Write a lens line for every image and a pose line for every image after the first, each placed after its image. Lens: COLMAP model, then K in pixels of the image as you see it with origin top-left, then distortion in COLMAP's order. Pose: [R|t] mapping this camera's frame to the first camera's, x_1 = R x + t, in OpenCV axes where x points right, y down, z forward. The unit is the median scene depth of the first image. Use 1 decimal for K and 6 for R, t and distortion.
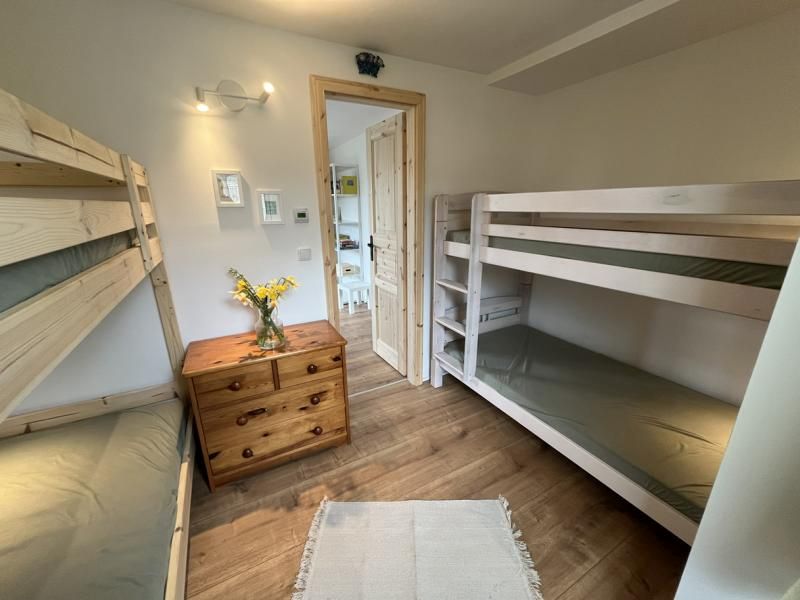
lens RADIAL K [[322.6, 0, 400.6], [0, 322.6, 301.8], [0, 0, 1]] dist [0.000443, -0.000269]
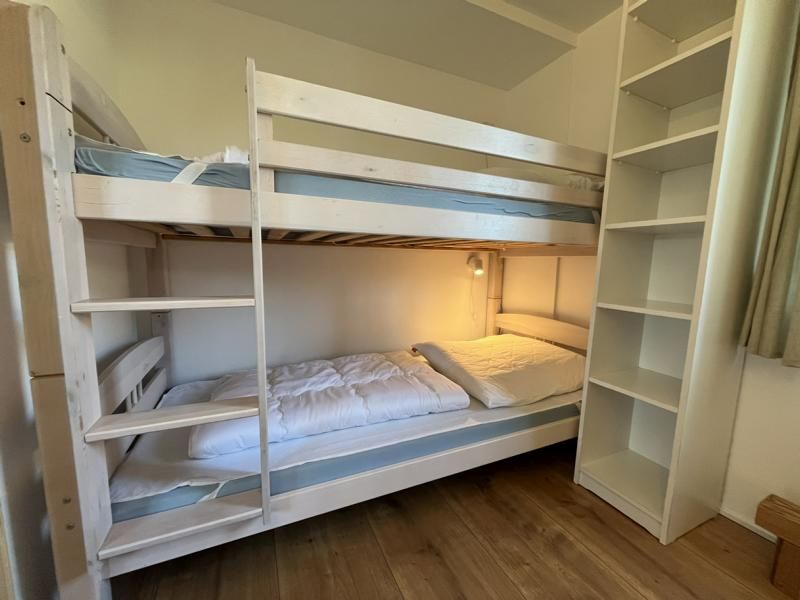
lens RADIAL K [[322.6, 0, 399.1], [0, 322.6, 303.3], [0, 0, 1]] dist [0.000443, -0.000269]
pose [[0.060080, -0.121921, 0.990720, -0.225653], [0.256821, 0.960988, 0.102688, -0.028107], [-0.964590, 0.248268, 0.089048, 1.041987]]
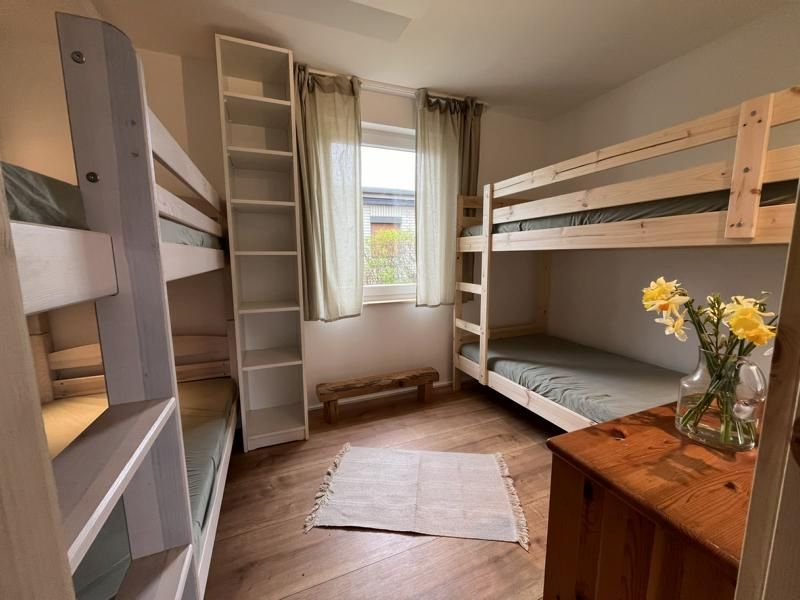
lens RADIAL K [[322.6, 0, 400.0], [0, 322.6, 298.9], [0, 0, 1]] dist [0.000443, -0.000269]
pose [[-0.993363, -0.005615, 0.114885, -0.035227], [0.042486, 0.910261, 0.411850, -0.275917], [-0.106887, 0.413997, -0.903981, 1.531825]]
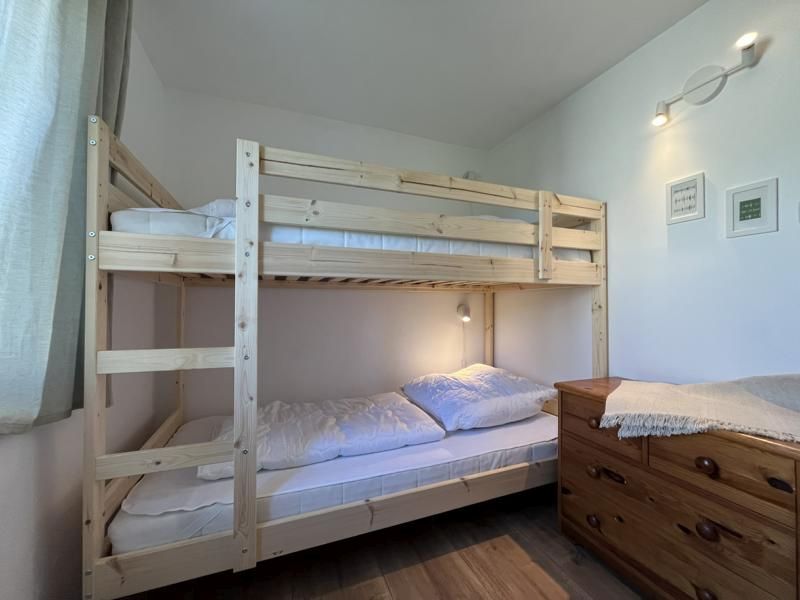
lens RADIAL K [[322.6, 0, 401.4], [0, 322.6, 301.9], [0, 0, 1]] dist [0.000443, -0.000269]
pose [[-0.117314, -0.006203, -0.993075, 0.381129], [-0.285027, 0.958120, 0.027686, 0.076986], [0.951313, 0.286301, -0.114169, 0.526708]]
